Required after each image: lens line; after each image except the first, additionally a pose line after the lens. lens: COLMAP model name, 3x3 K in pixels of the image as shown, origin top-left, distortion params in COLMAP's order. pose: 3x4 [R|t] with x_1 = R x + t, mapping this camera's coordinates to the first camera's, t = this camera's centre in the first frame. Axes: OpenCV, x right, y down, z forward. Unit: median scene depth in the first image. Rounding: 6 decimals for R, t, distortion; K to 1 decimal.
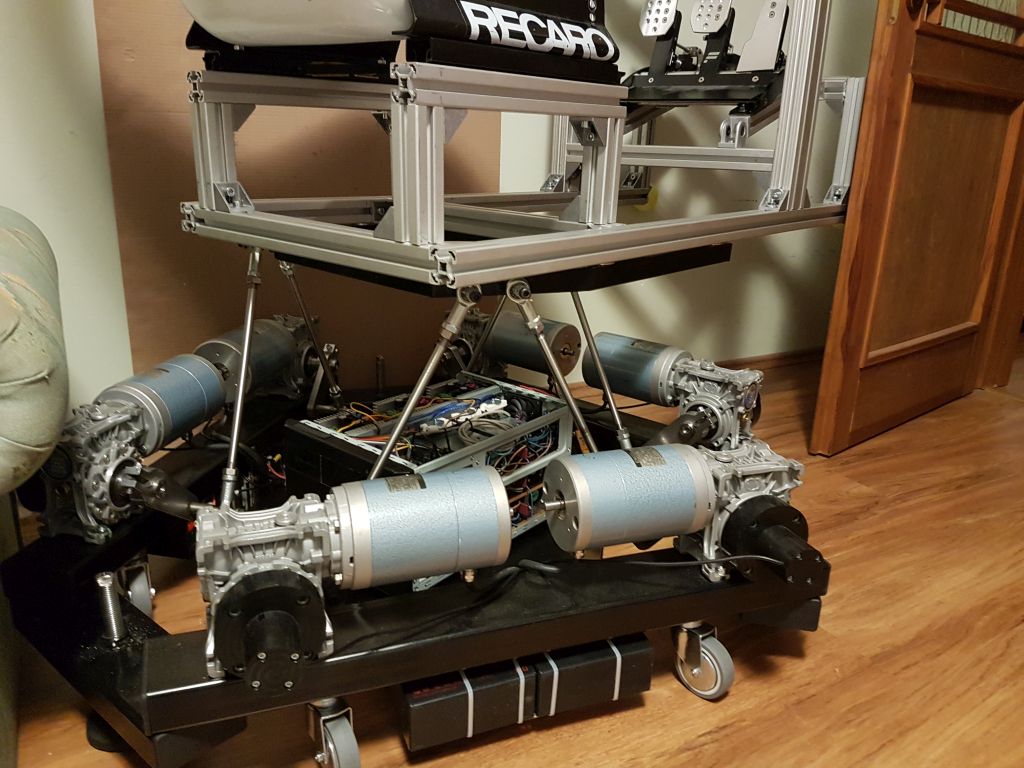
lens RADIAL K [[808.0, 0, 512.0], [0, 808.0, 384.0], [0, 0, 1]] dist [0.153370, -0.259855]
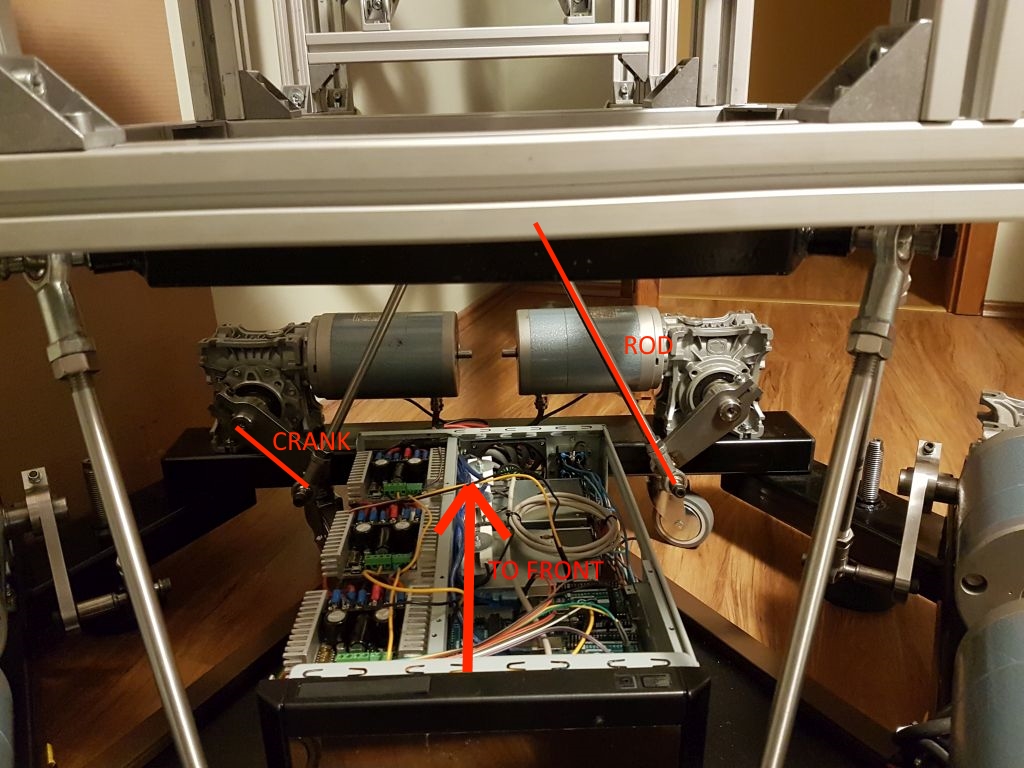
lens RADIAL K [[808.0, 0, 512.0], [0, 808.0, 384.0], [0, 0, 1]] dist [0.153370, -0.259855]
pose [[0.745451, -0.276195, 0.606646, -0.382034], [0.248541, 0.959653, 0.131503, -0.116707], [-0.618490, 0.052747, 0.784020, 0.605799]]
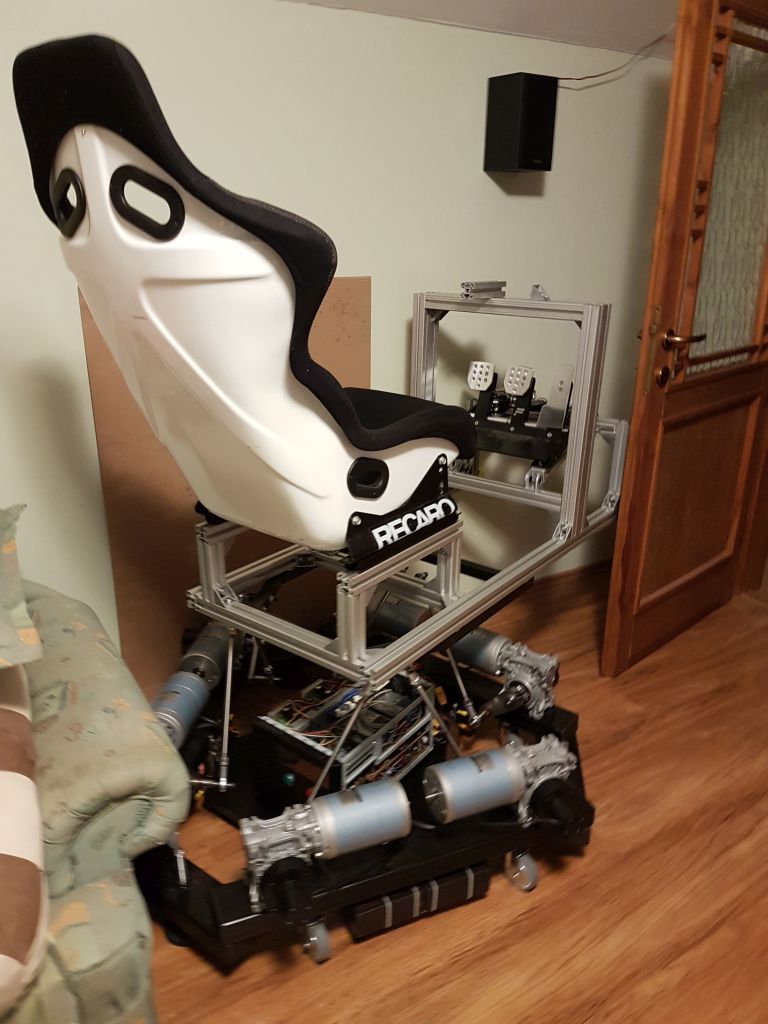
lens RADIAL K [[813.5, 0, 368.2], [0, 813.5, 512.3], [0, 0, 1]] dist [0.233590, -0.473462]
pose [[0.998935, -0.038000, 0.026187, -0.082121], [0.036392, 0.997573, 0.059359, -0.431149], [-0.028379, -0.058343, 0.997893, -0.557161]]
